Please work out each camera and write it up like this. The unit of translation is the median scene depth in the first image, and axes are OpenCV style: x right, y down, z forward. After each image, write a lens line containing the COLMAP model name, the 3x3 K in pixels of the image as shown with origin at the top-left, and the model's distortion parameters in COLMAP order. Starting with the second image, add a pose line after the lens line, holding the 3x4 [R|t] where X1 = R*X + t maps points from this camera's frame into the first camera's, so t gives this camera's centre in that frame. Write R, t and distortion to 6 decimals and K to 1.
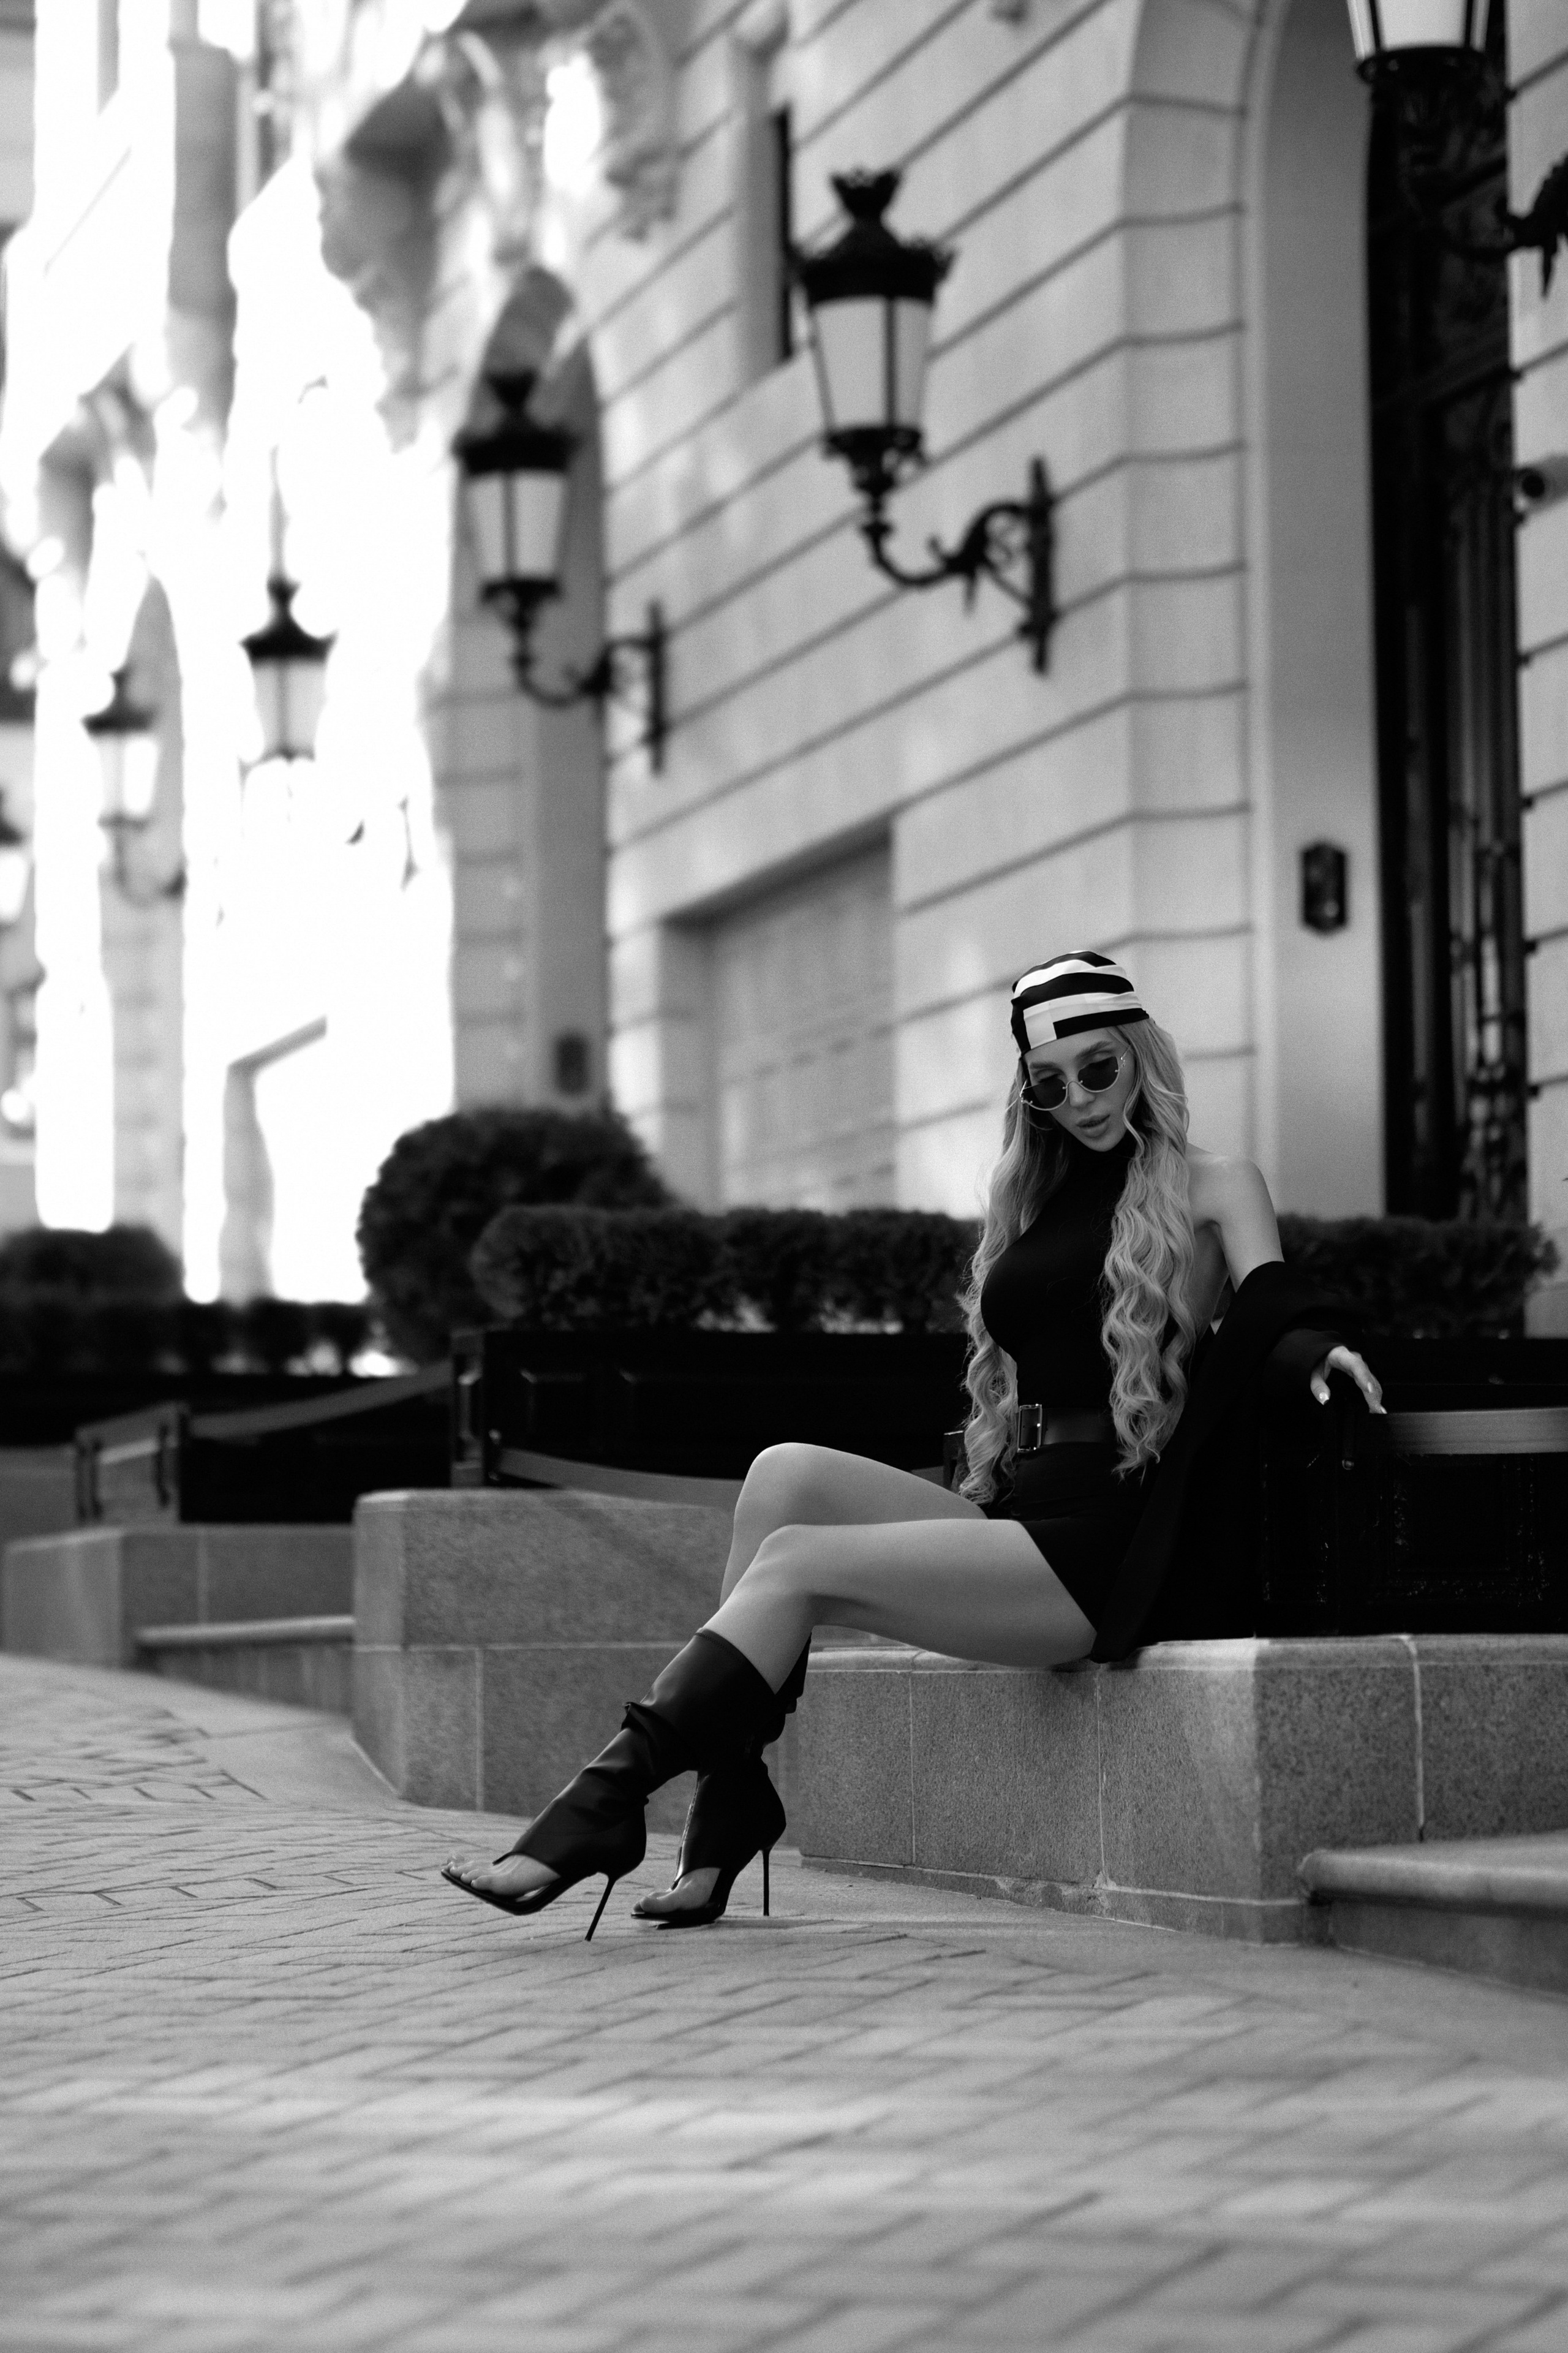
lens RADIAL K [[5728.2, 0, 784.0], [0, 5728.2, 1176.5], [0, 0, 1]] dist [0.333046, -1.368440]
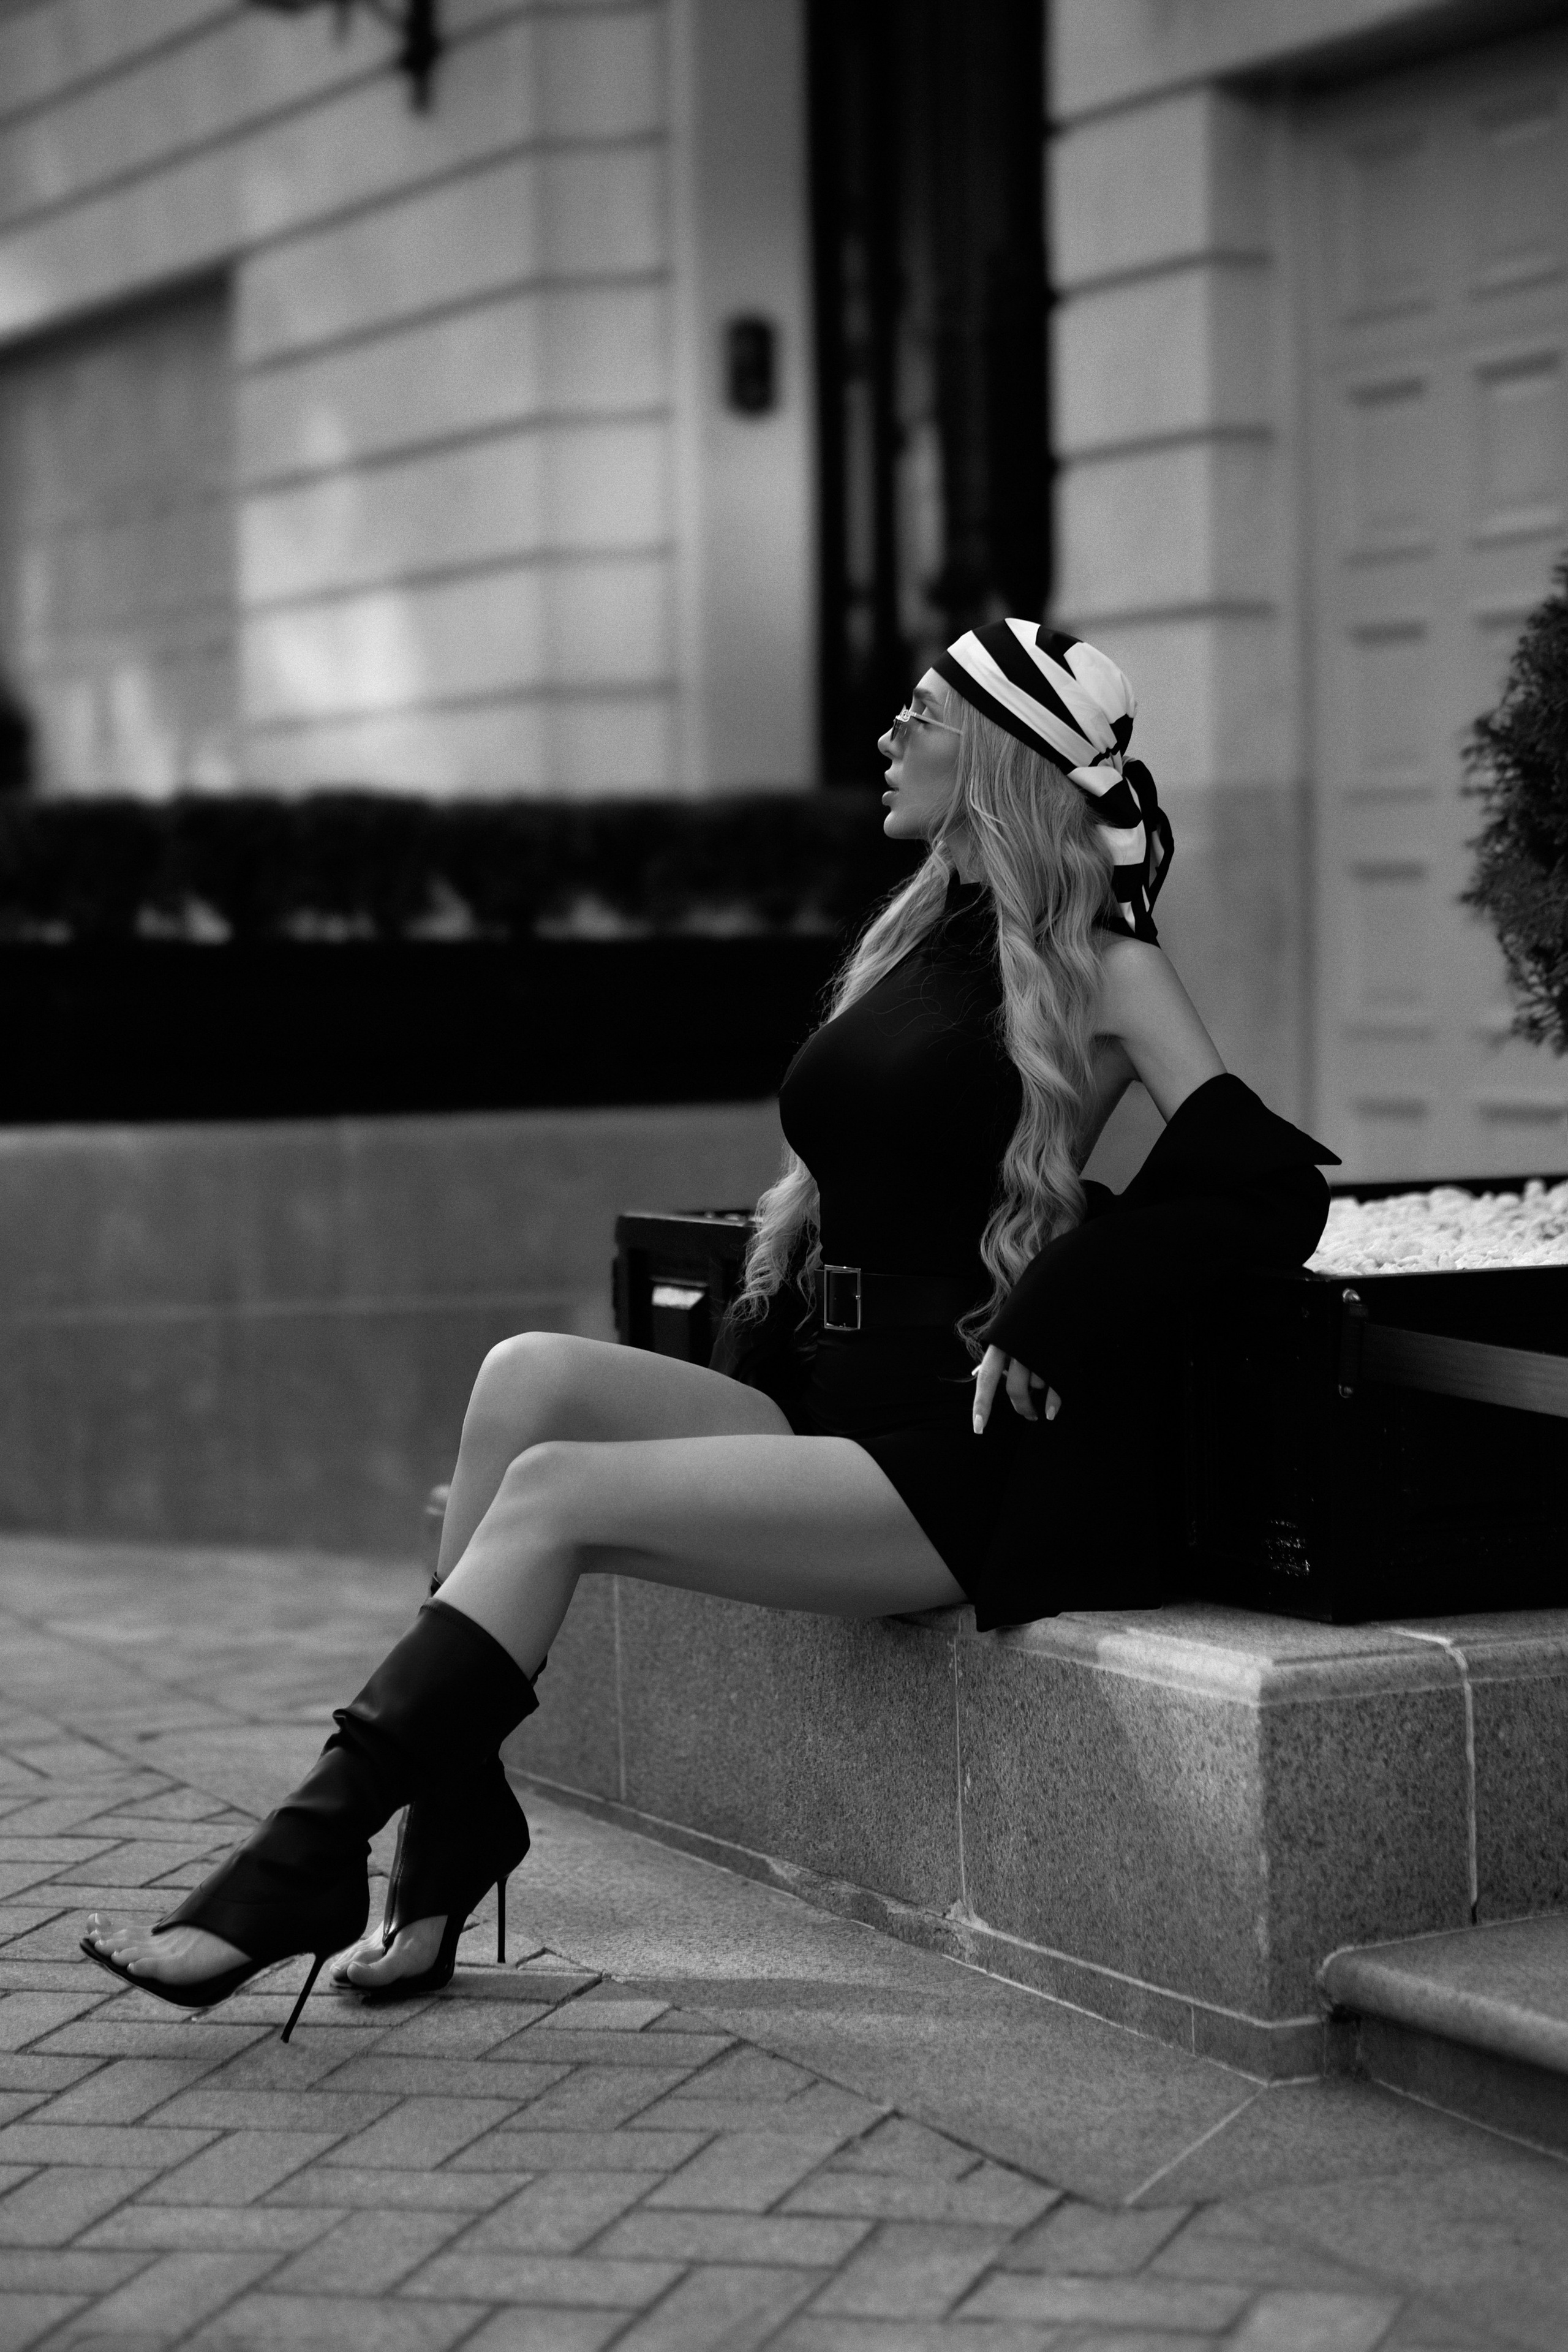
lens RADIAL K [[6078.2, 0, 785.2], [0, 6078.2, 1253.8], [0, 0, 1]] dist [-0.481189, 7.199960]
pose [[0.993218, -0.017172, 0.114989, -0.061140], [0.005222, 0.994623, 0.103433, -0.047427], [-0.116147, -0.102131, 0.987967, 0.263772]]
